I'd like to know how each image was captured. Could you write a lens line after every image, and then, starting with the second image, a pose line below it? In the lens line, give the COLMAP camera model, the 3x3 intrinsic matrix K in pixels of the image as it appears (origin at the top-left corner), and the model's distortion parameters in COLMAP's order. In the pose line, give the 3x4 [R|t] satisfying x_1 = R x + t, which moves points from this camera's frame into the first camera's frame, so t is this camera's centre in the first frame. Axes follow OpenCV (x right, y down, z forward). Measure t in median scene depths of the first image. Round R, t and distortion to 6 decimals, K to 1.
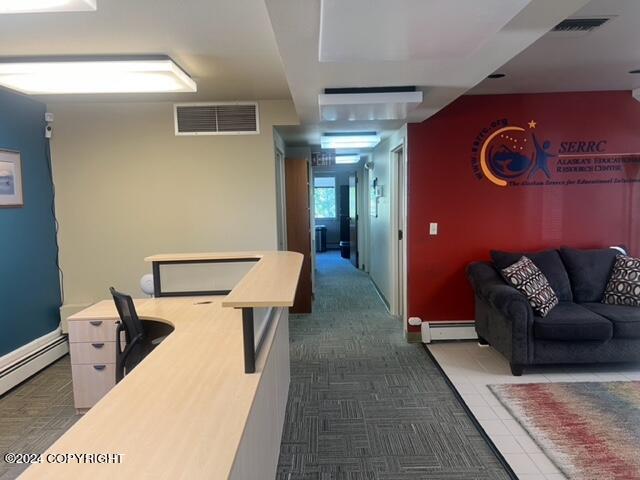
lens RADIAL K [[487.2, 0, 320.4], [0, 487.2, 240.4], [0, 0, 1]] dist [0.032371, -0.010117]
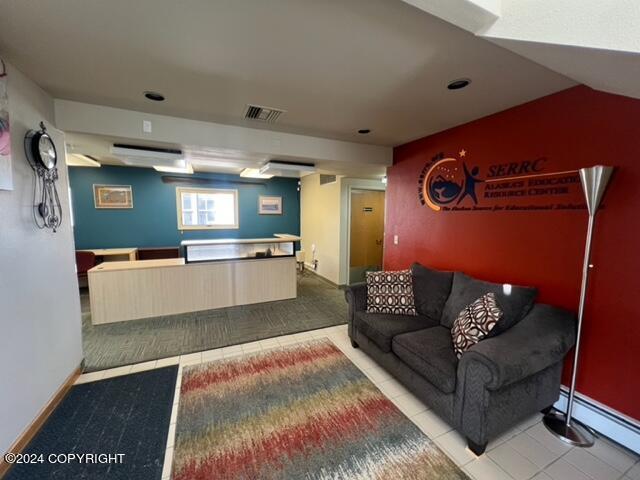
lens RADIAL K [[255.8, 0, 320.3], [0, 255.8, 239.6], [0, 0, 1]] dist [-0.000839, -0.000056]
pose [[0.411438, 0.121149, -0.903350, 0.822749], [-0.105224, 0.990813, 0.084954, -0.065074], [0.905343, 0.060101, 0.420406, 0.494510]]
